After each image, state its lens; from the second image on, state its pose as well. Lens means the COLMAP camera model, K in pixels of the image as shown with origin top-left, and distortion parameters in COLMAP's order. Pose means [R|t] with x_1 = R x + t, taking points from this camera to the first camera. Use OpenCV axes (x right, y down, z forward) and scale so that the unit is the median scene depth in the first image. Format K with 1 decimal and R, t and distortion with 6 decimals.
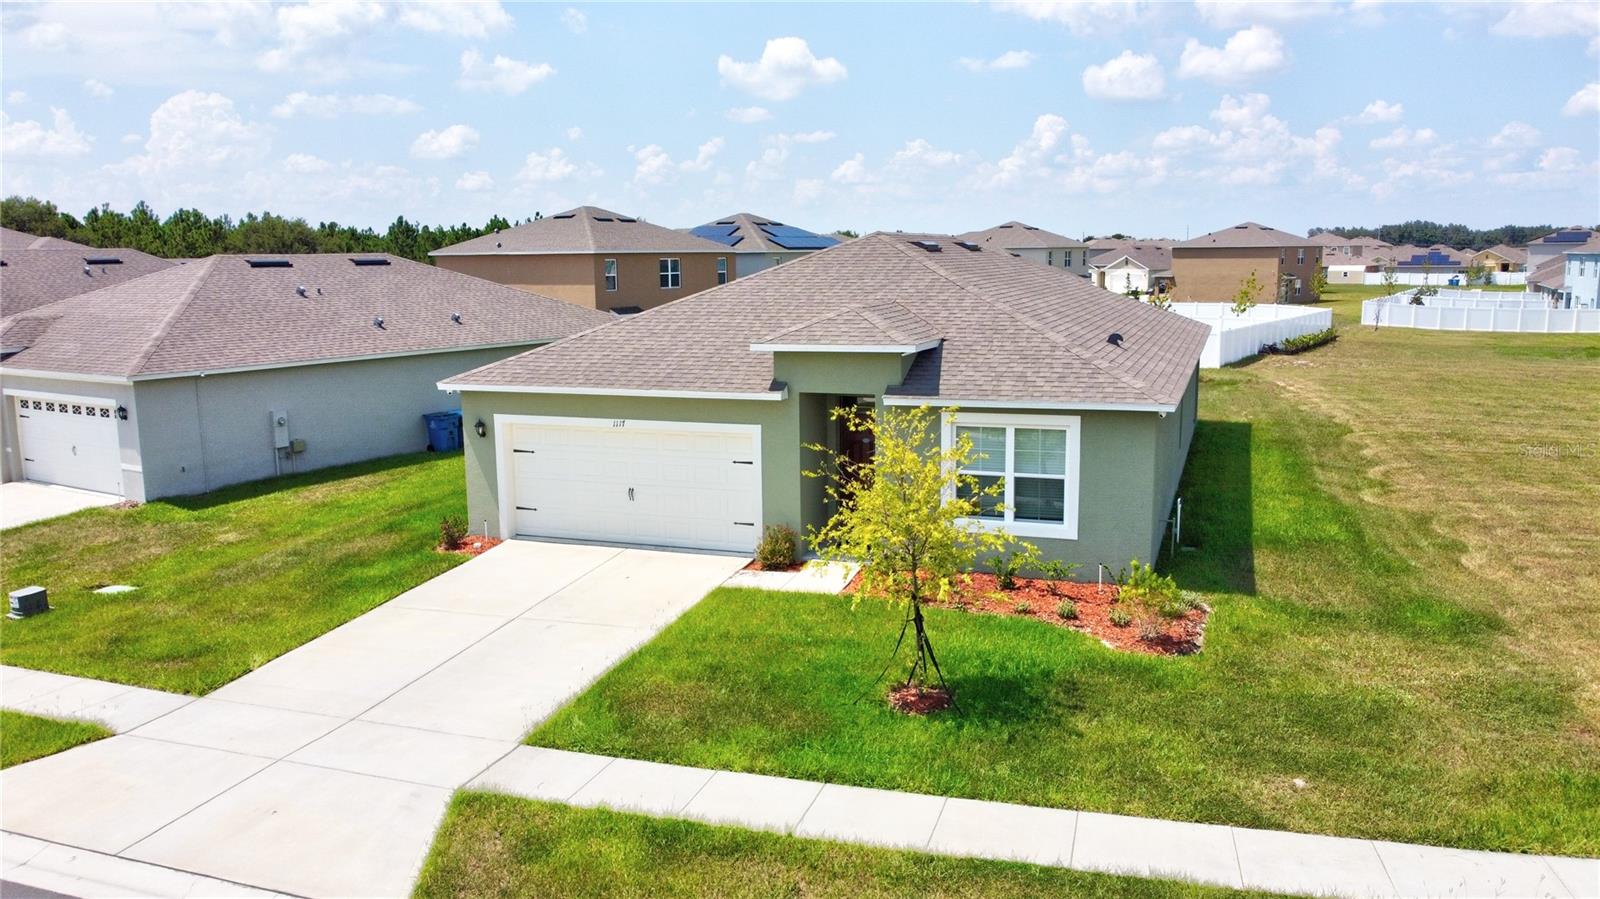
lens RADIAL K [[1221.4, 0, 791.9], [0, 1221.4, 453.0], [0, 0, 1]] dist [-0.001749, -0.007787]
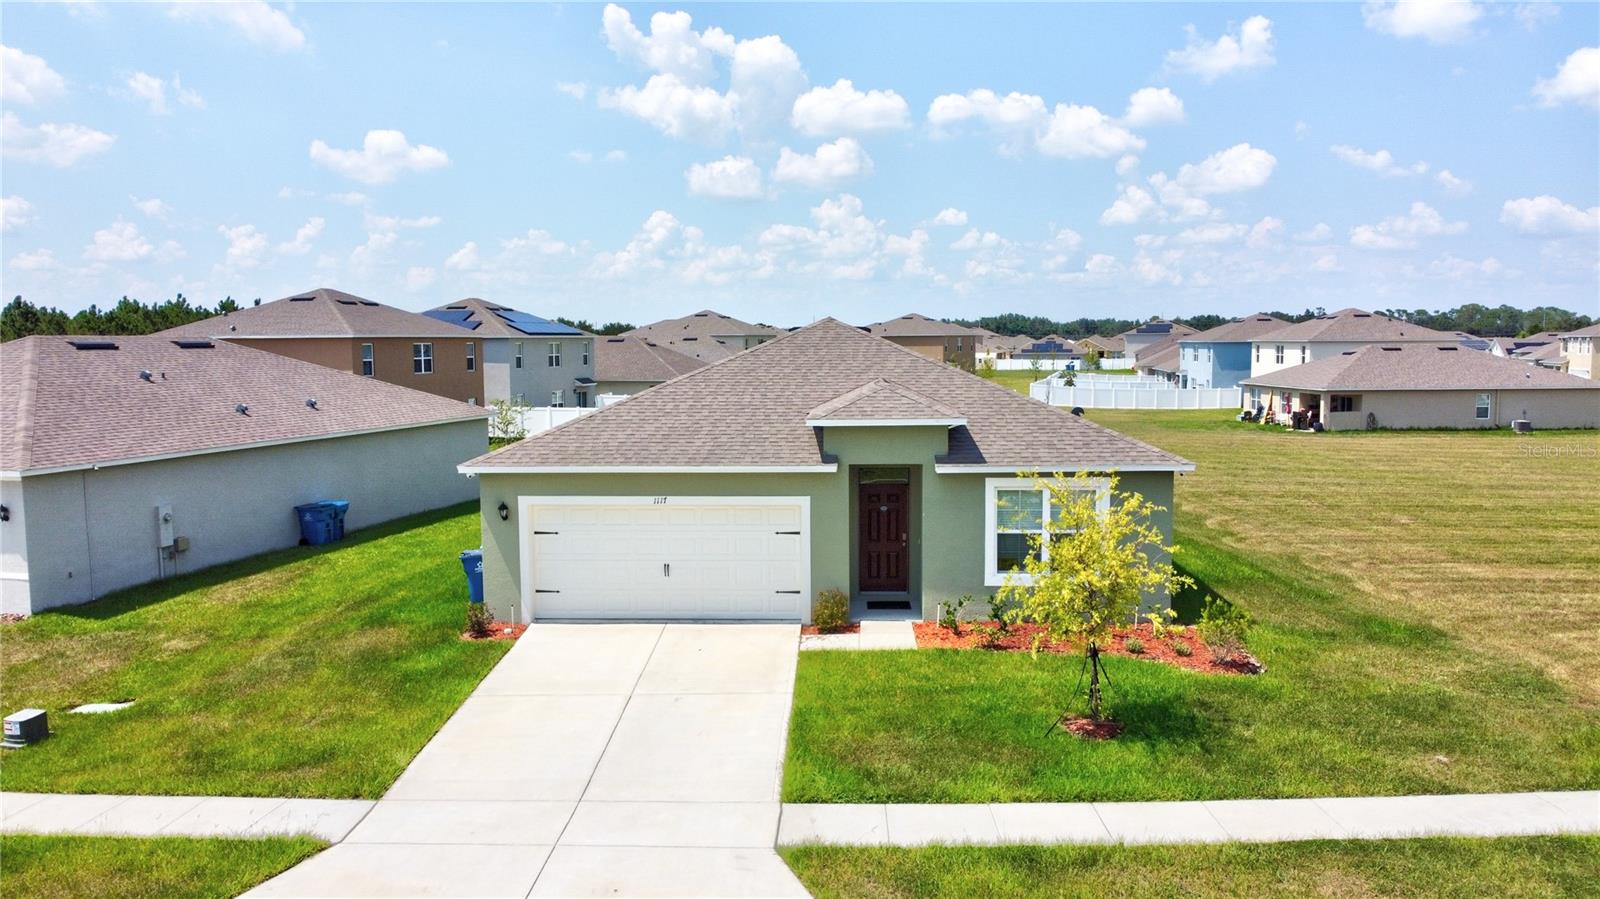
lens RADIAL K [[1221.4, 0, 791.9], [0, 1221.4, 453.0], [0, 0, 1]] dist [-0.001749, -0.007787]
pose [[0.954367, -0.023038, 0.297745, -0.354078], [0.043997, 0.996987, -0.063884, 0.006531], [-0.295376, 0.074069, 0.952505, -0.005382]]
